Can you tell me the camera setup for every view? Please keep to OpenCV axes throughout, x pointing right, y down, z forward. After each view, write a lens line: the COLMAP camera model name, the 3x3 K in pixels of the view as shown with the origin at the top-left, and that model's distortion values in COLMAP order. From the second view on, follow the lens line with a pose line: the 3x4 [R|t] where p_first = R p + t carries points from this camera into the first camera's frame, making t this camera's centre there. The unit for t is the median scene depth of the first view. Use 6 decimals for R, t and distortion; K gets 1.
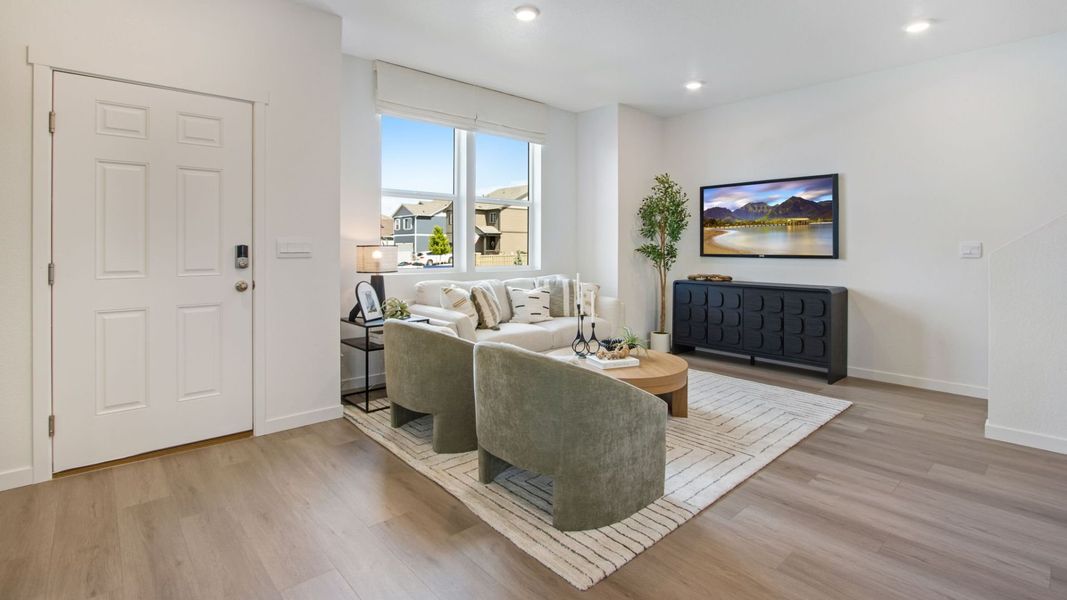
lens RADIAL K [[499.3, 0, 534.0], [0, 499.3, 247.7], [0, 0, 1]] dist [-0.003455, -0.000137]
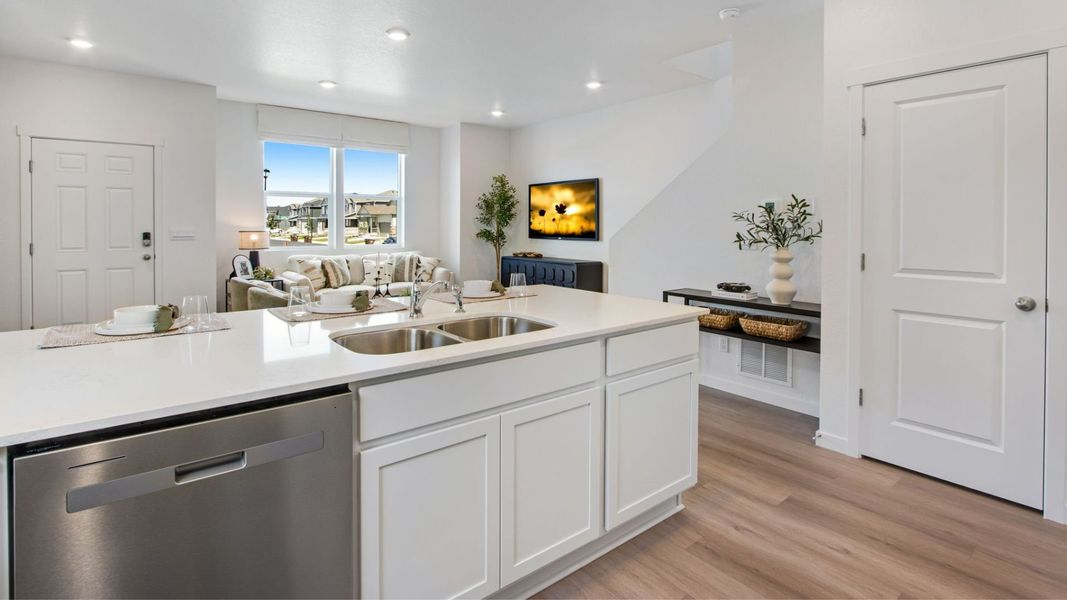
lens RADIAL K [[506.5, 0, 531.7], [0, 506.5, 229.2], [0, 0, 1]] dist [-0.001008, 0.000592]
pose [[0.998288, 0.001942, -0.058457, 0.564122], [-0.001517, 0.999972, 0.007326, -0.021157], [0.058470, -0.007224, 0.998263, -0.434048]]
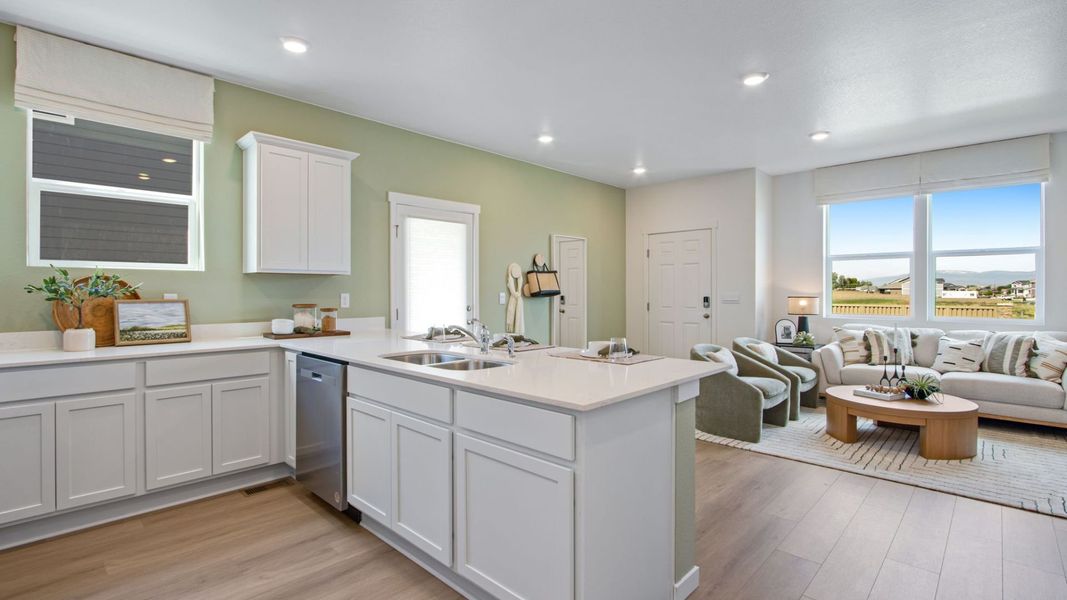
lens RADIAL K [[500.8, 0, 512.1], [0, 500.8, 296.7], [0, 0, 1]] dist [-0.012130, -0.000163]
pose [[0.057927, 0.007263, -0.998294, 1.065249], [-0.003265, 0.999970, 0.007086, -0.011610], [0.998315, 0.002849, 0.057949, 0.030804]]
